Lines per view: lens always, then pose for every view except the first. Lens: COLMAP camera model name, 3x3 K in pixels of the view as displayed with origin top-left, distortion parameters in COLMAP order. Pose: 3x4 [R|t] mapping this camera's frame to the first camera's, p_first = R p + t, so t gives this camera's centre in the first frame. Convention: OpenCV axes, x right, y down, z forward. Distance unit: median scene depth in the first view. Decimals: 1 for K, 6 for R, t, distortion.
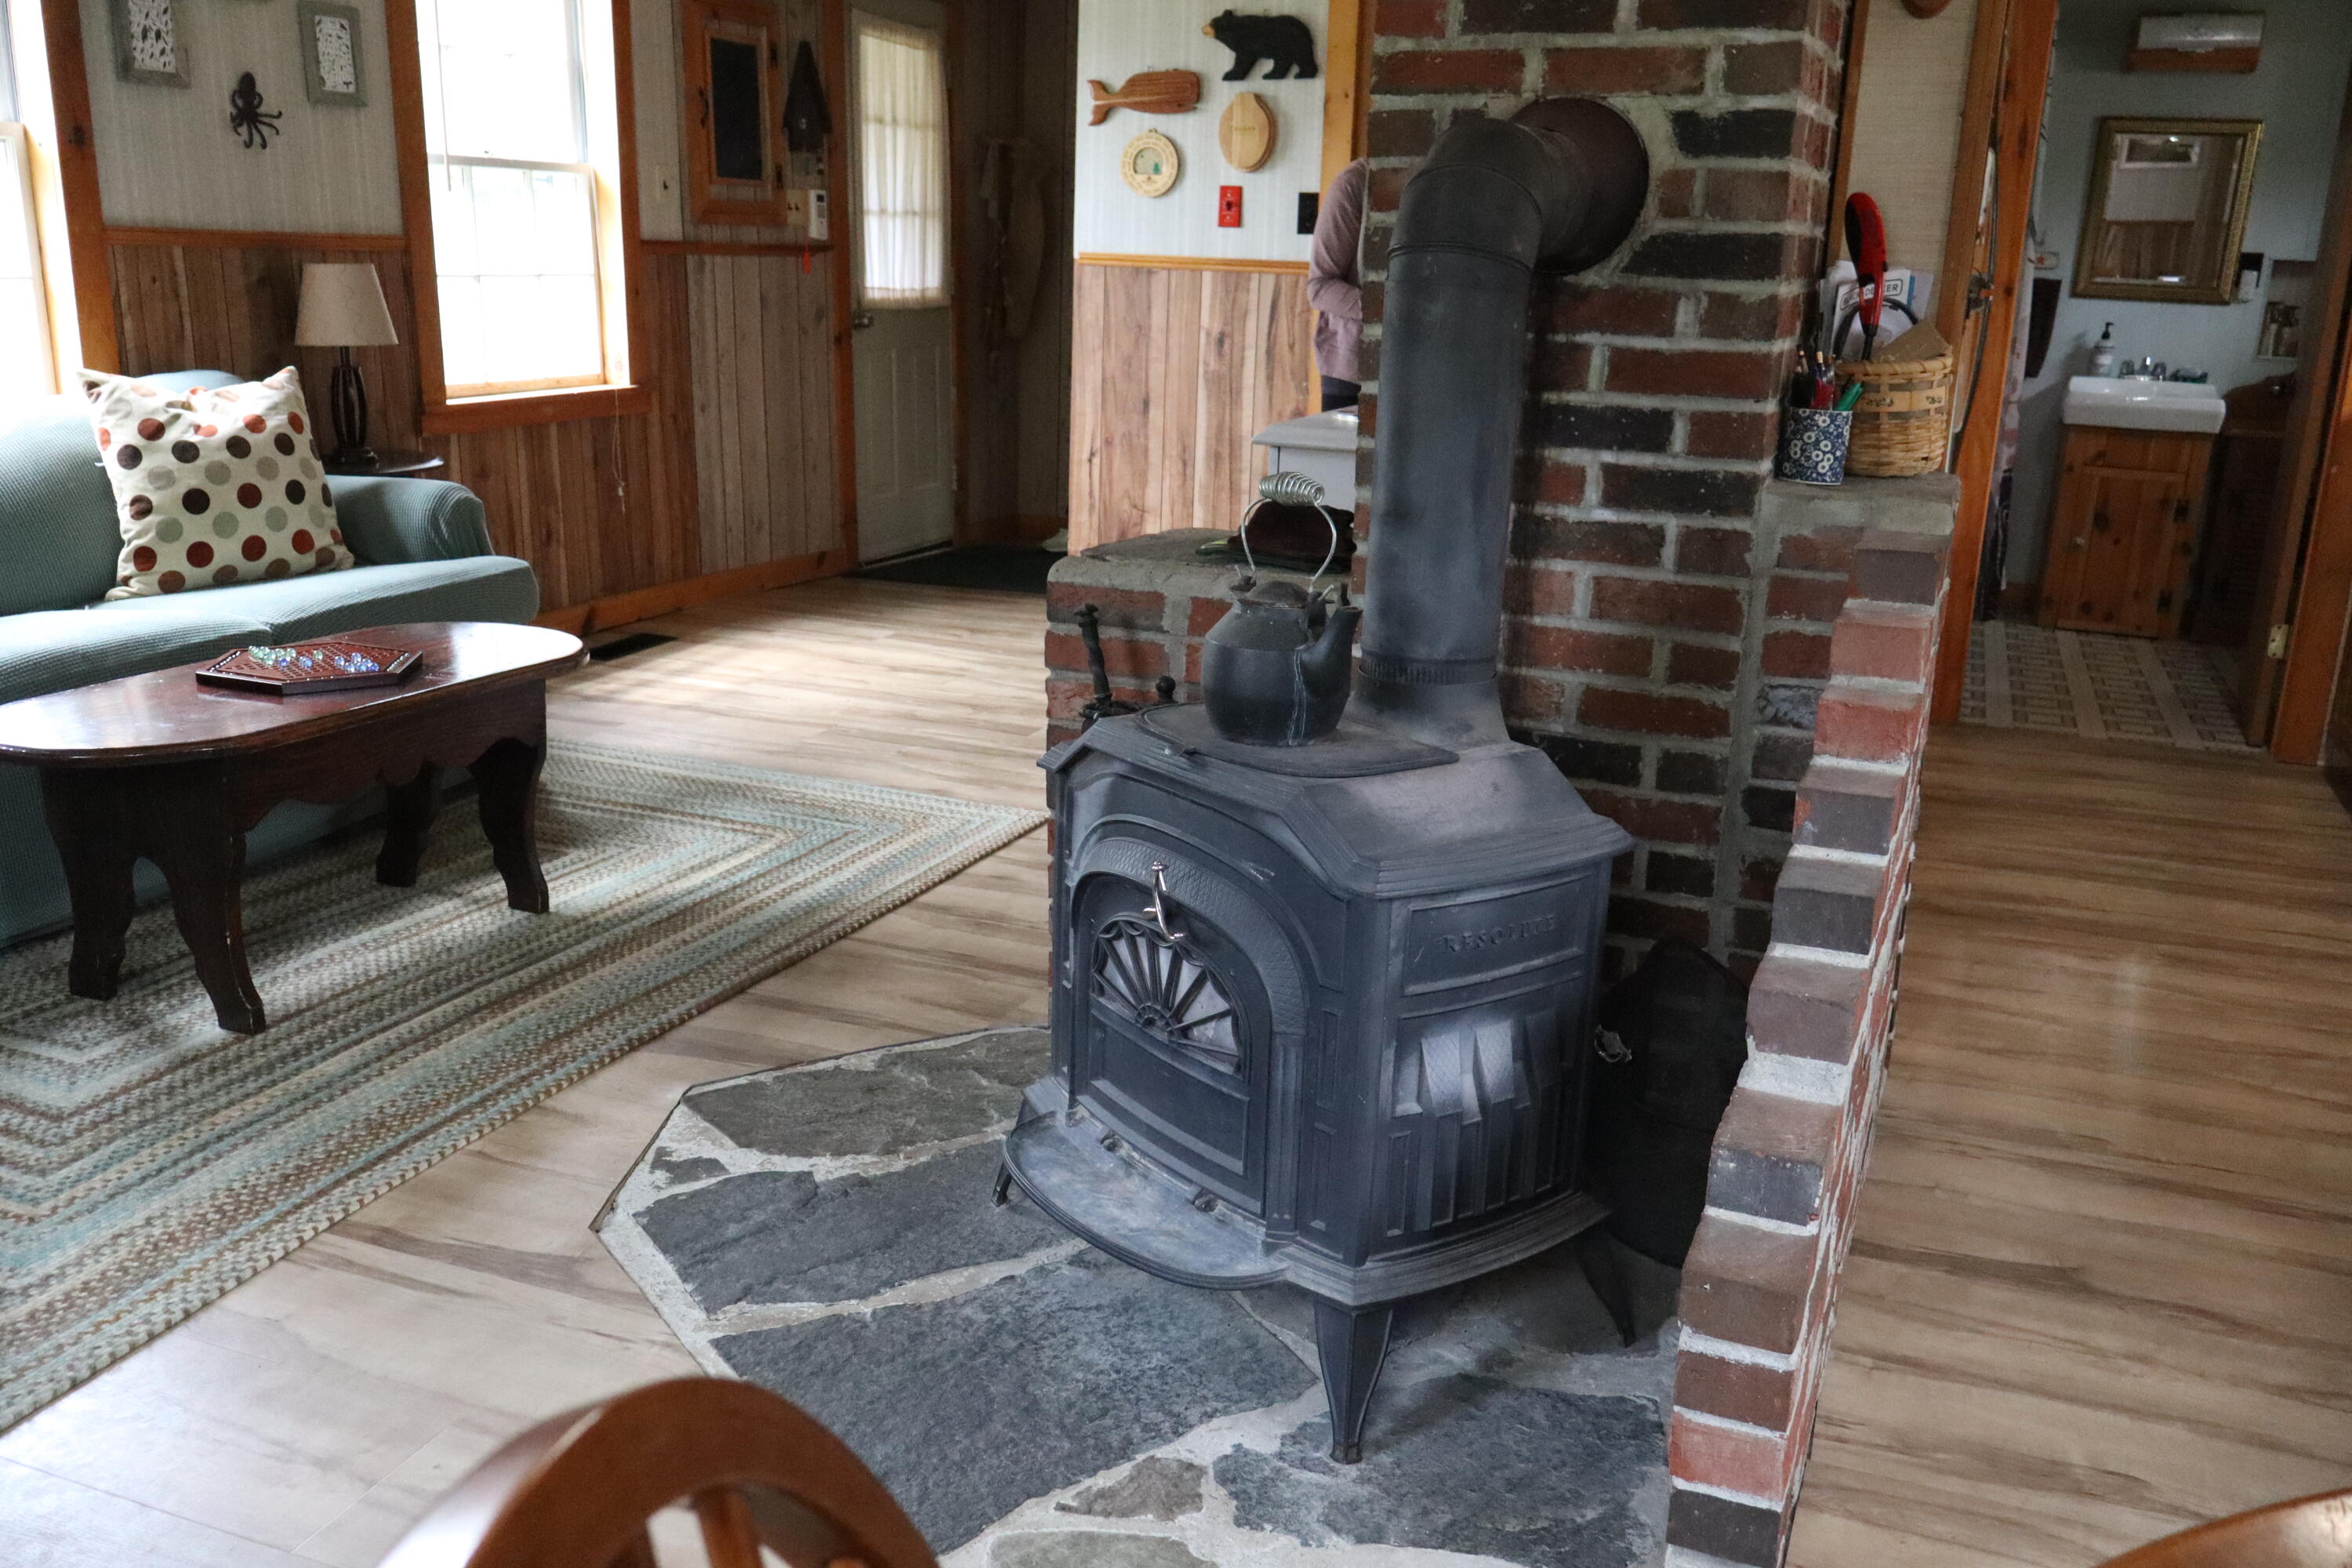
lens RADIAL K [[1961.2, 0, 1177.9], [0, 1961.2, 792.0], [0, 0, 1]] dist [-0.002645, 0.003207]
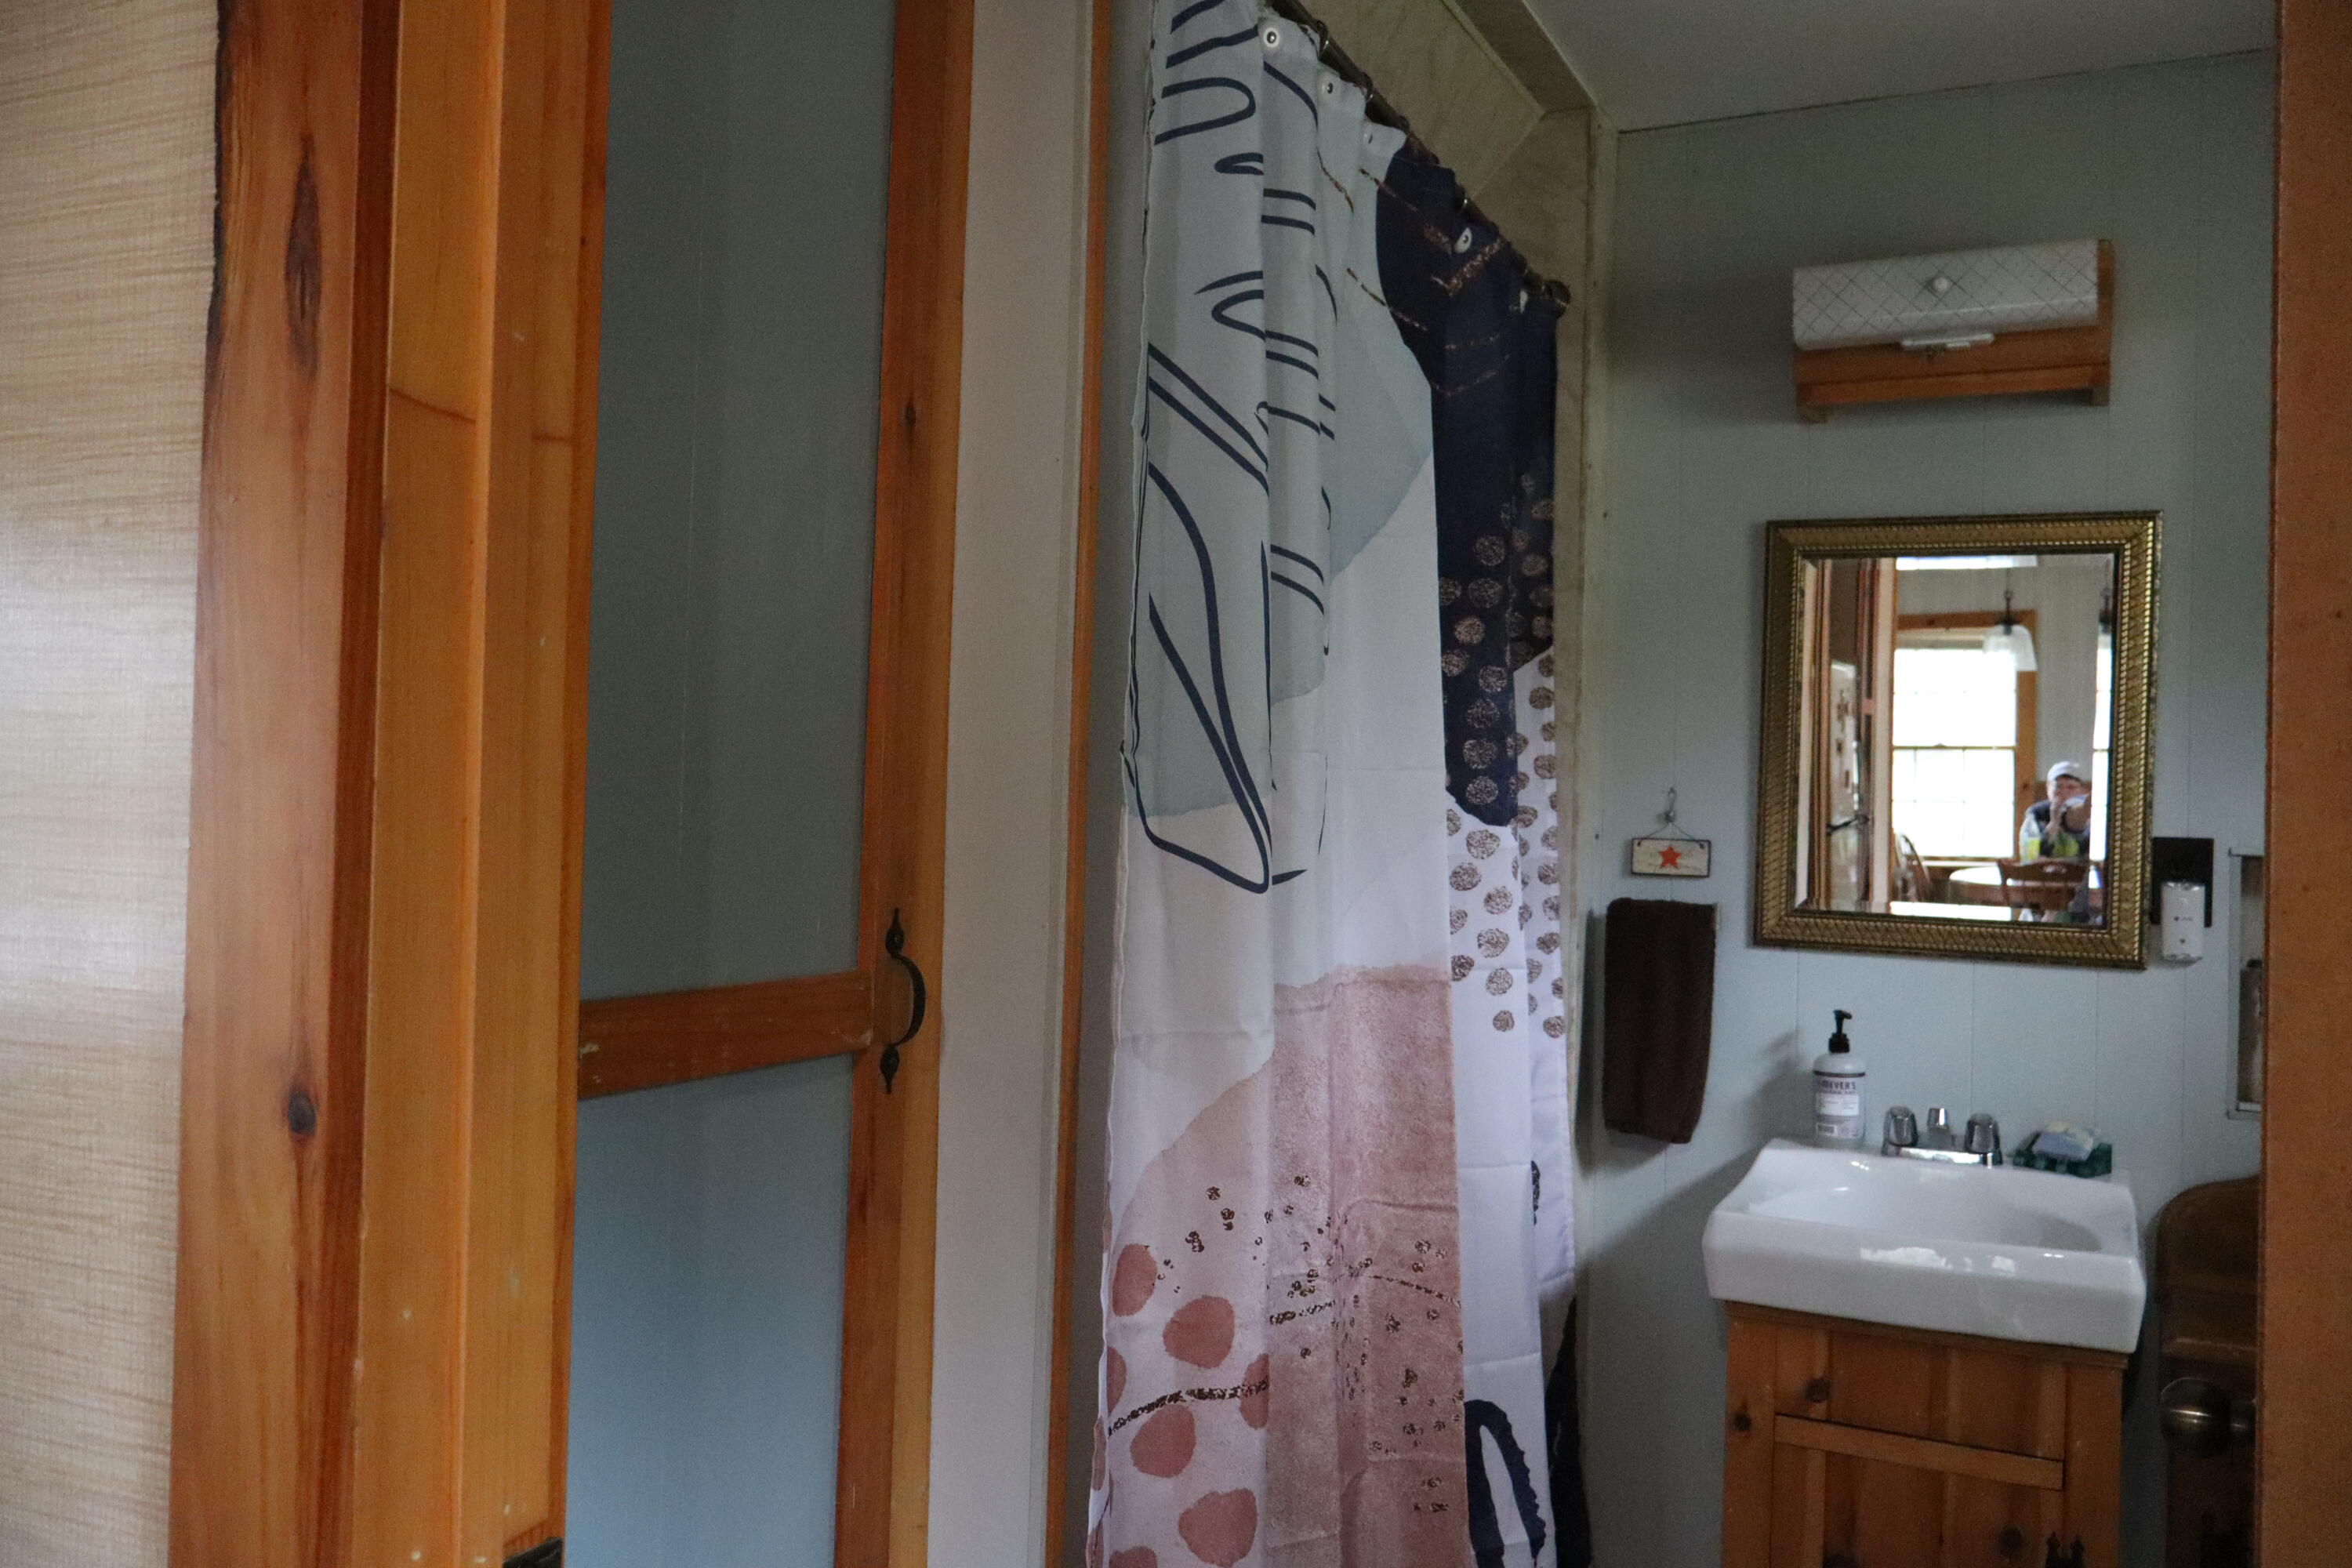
lens RADIAL K [[1961.2, 0, 1177.9], [0, 1961.2, 792.0], [0, 0, 1]] dist [-0.002645, 0.003207]
pose [[0.998248, -0.007801, -0.058658, 0.906263], [-0.008914, 0.960136, -0.279390, -0.423330], [0.058499, 0.279424, 0.958384, 1.496870]]
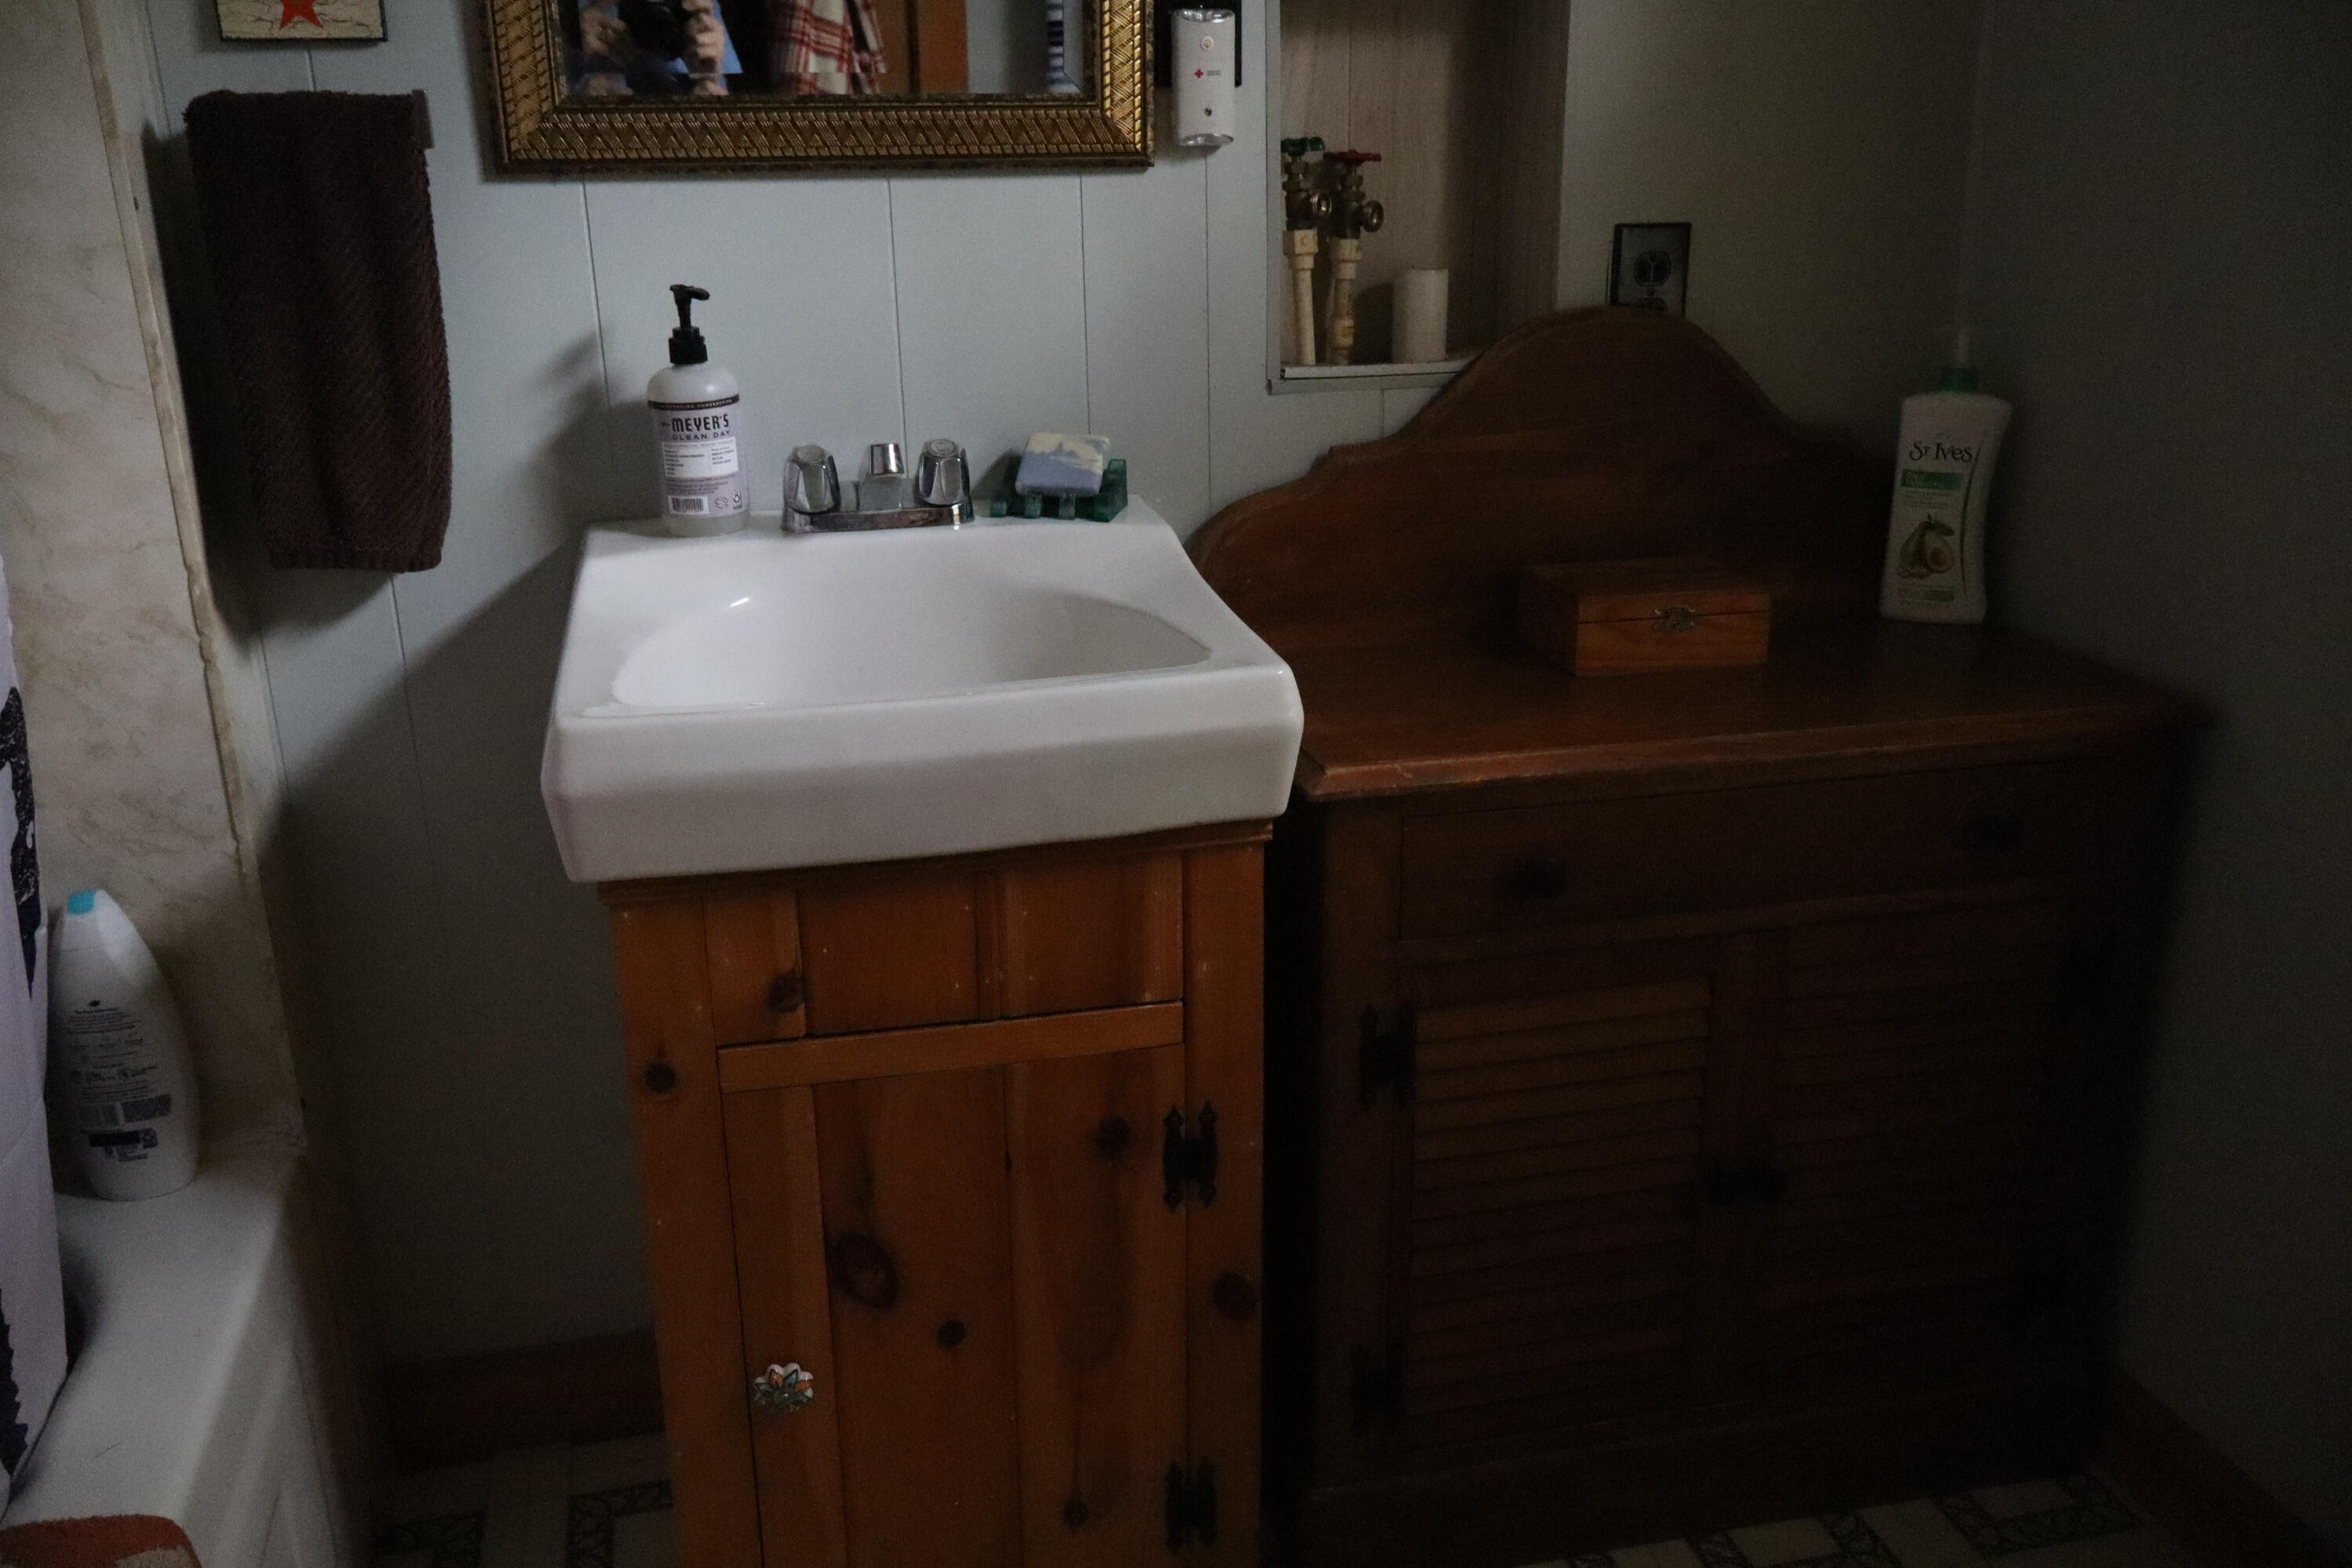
lens RADIAL K [[2000.8, 0, 1177.3], [0, 2000.8, 776.2], [0, 0, 1]] dist [-0.001583, 0.004286]
pose [[0.808603, -0.238416, 0.537884, 0.961596], [0.197135, 0.971160, 0.134110, -0.511125], [-0.554345, -0.002406, 0.832283, 1.952949]]
